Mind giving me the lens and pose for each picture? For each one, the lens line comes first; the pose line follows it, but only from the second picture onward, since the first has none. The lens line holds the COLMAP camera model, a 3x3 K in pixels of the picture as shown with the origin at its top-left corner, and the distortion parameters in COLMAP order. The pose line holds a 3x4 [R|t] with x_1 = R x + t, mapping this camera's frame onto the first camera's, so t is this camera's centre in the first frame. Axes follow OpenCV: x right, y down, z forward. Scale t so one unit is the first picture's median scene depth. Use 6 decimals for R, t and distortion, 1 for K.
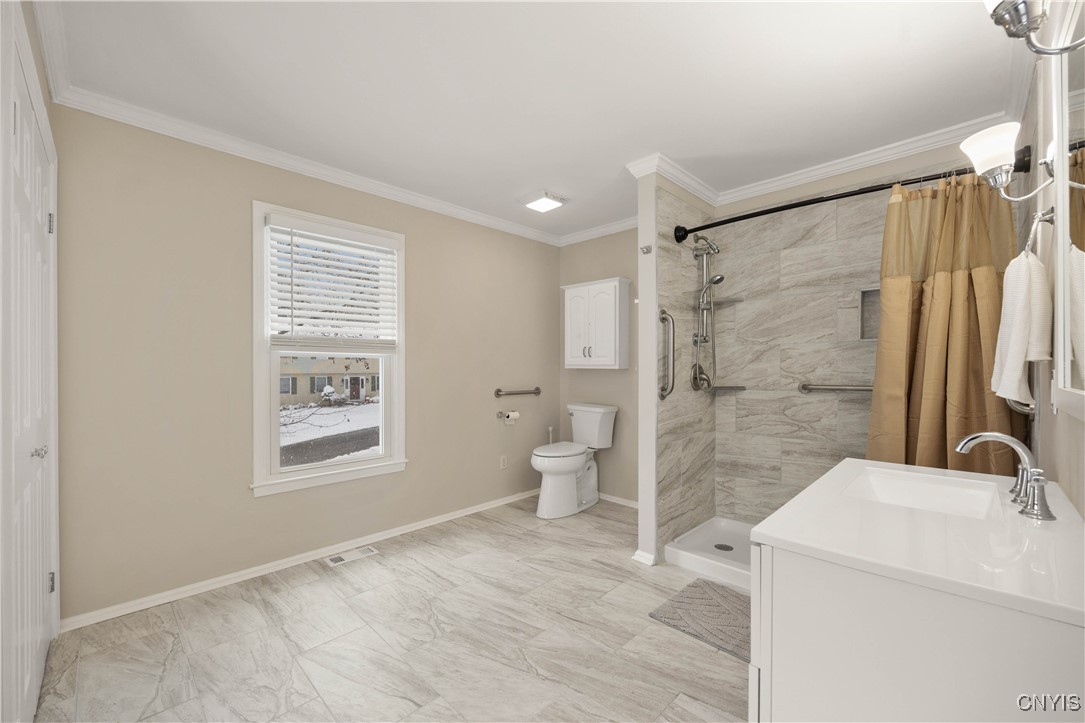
lens RADIAL K [[434.3, 0, 538.8], [0, 434.3, 374.1], [0, 0, 1]] dist [-0.001348, -0.000076]
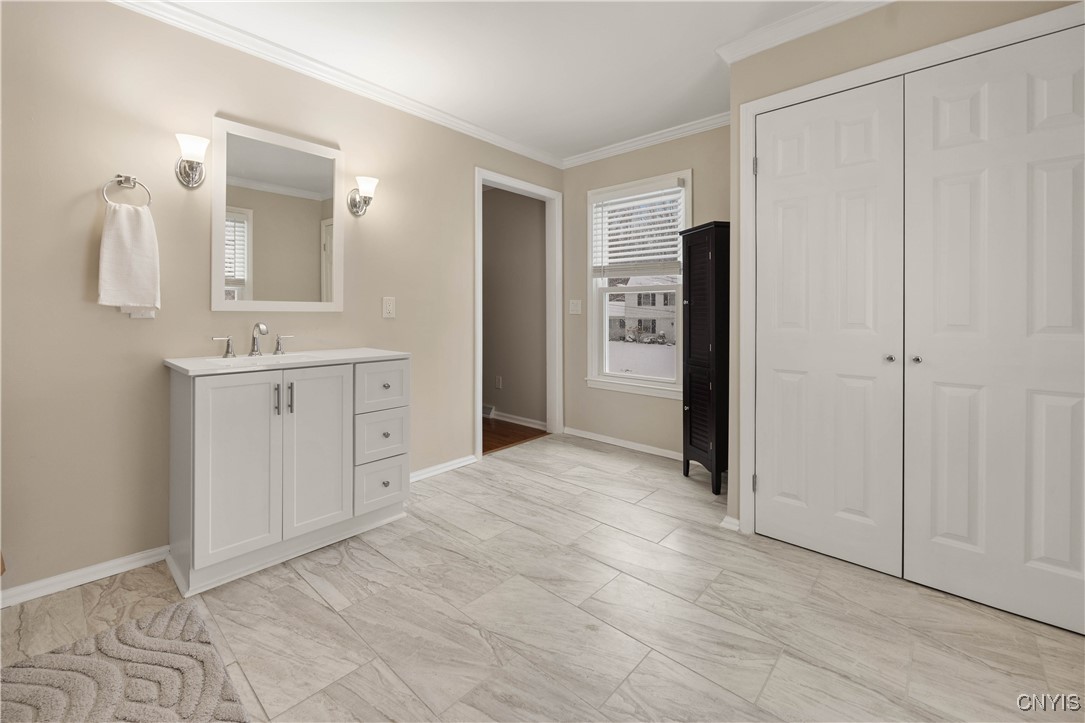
lens RADIAL K [[449.8, 0, 541.5], [0, 449.8, 330.2], [0, 0, 1]] dist [-0.000458, -0.000068]
pose [[-0.998305, -0.000949, -0.058187, -0.072753], [-0.003810, 0.998788, 0.049072, 0.034744], [0.058070, 0.049210, -0.997099, 1.845179]]
